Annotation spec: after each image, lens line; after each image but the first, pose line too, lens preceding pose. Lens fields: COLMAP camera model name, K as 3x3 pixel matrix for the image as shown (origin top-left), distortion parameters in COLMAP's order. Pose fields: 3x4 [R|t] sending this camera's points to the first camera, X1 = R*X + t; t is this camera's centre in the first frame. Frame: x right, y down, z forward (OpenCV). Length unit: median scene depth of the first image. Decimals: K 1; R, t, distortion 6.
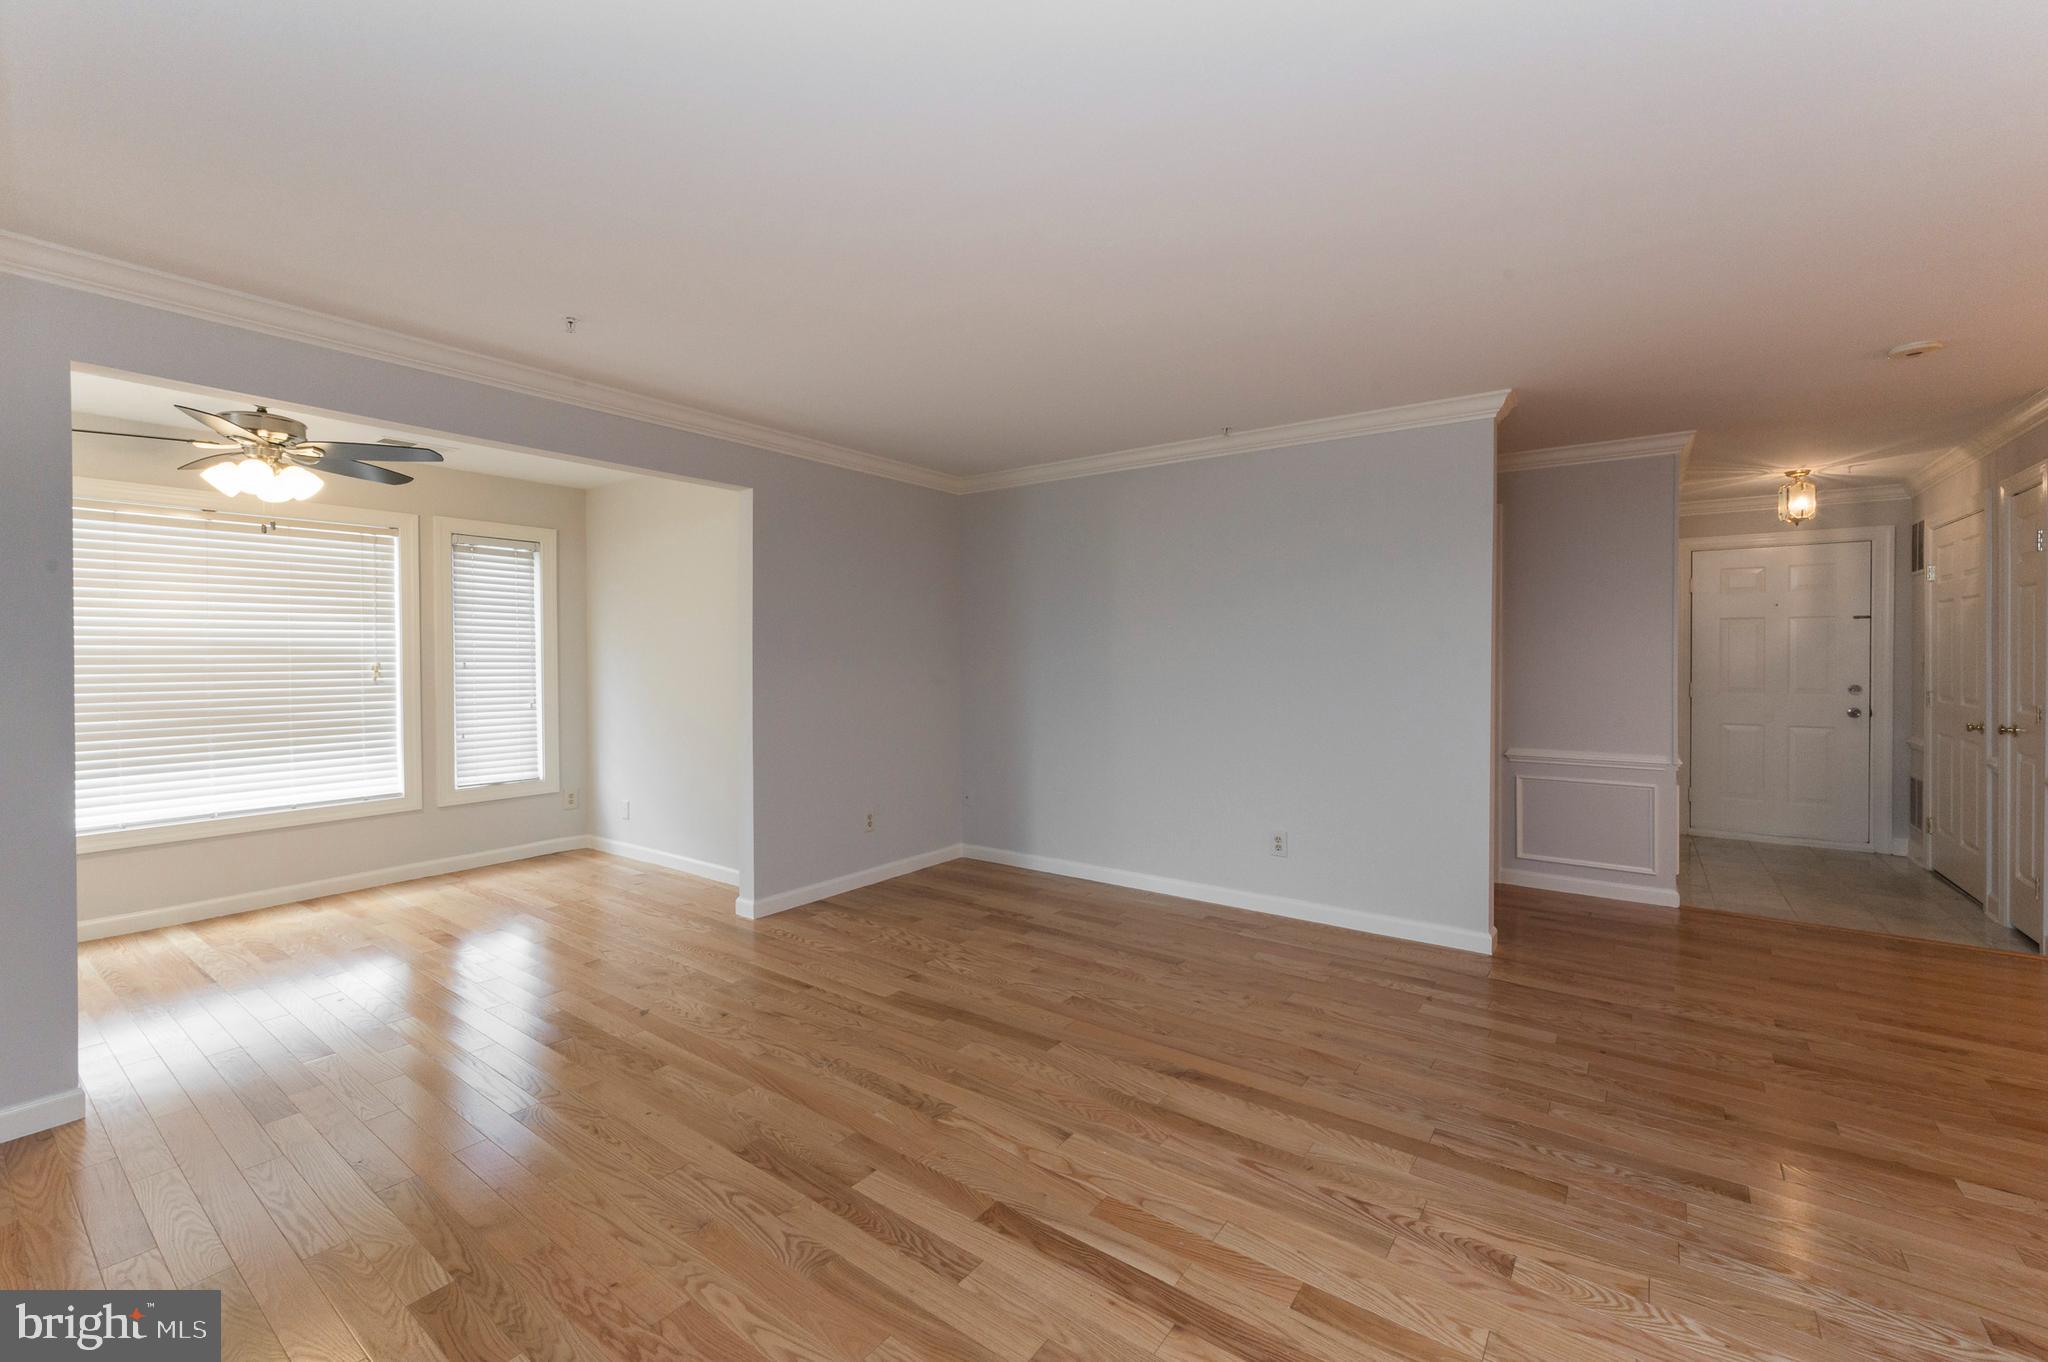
lens RADIAL K [[822.0, 0, 1027.7], [0, 822.0, 655.4], [0, 0, 1]] dist [-0.000582, -0.000207]
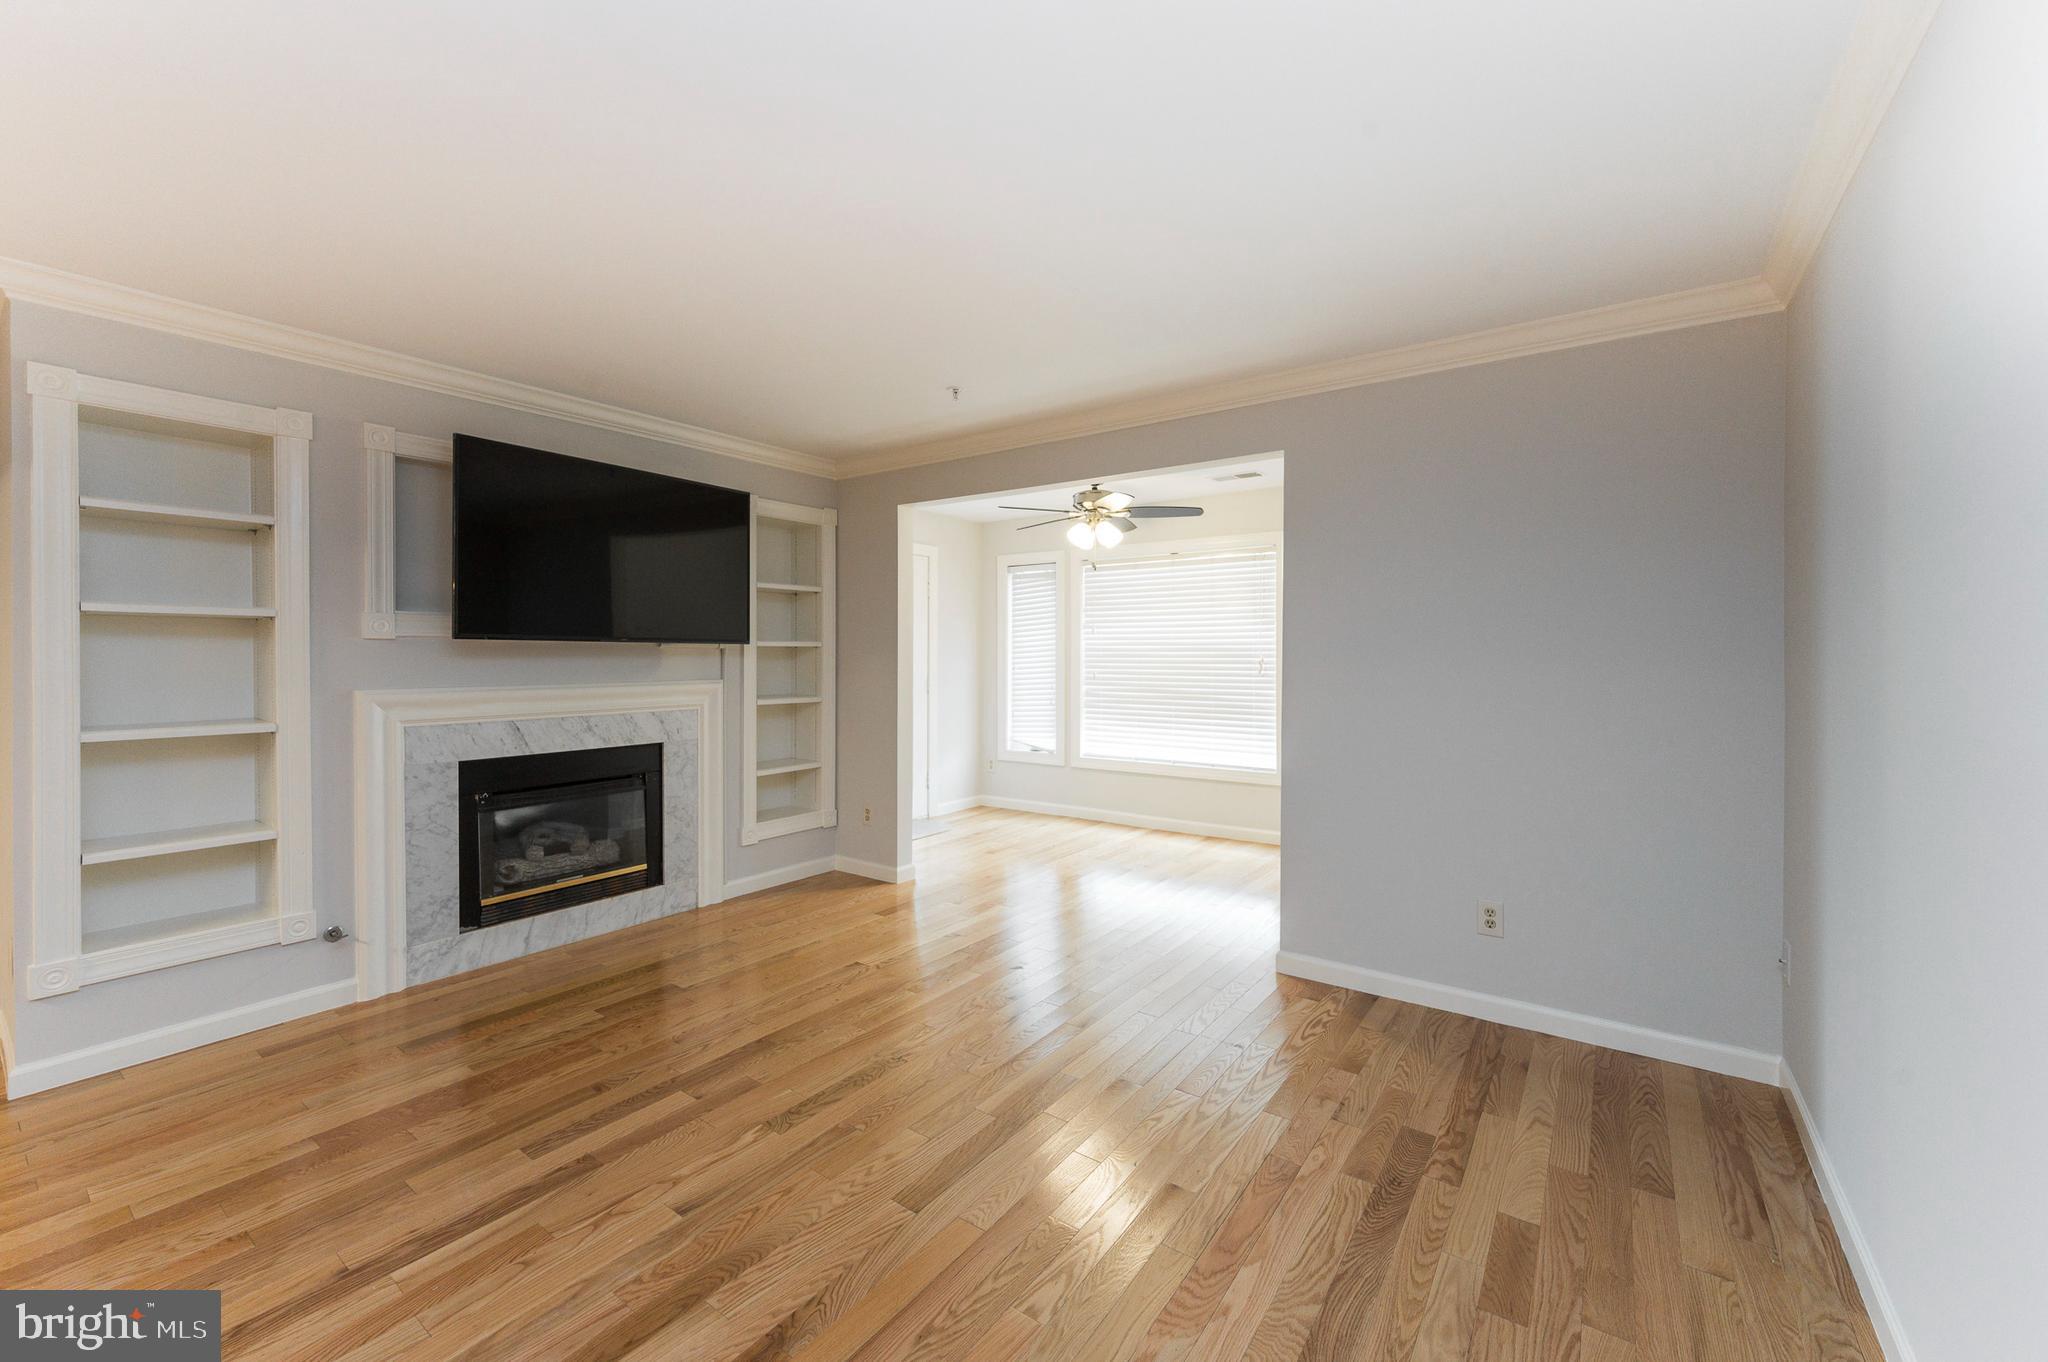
lens RADIAL K [[865.4, 0, 1063.0], [0, 865.4, 657.8], [0, 0, 1]] dist [-0.000868, -0.000027]
pose [[0.007222, 0.005010, -0.999961, 0.760231], [-0.002092, 0.999985, 0.004995, 0.002685], [0.999972, 0.002055, 0.007233, 1.114758]]
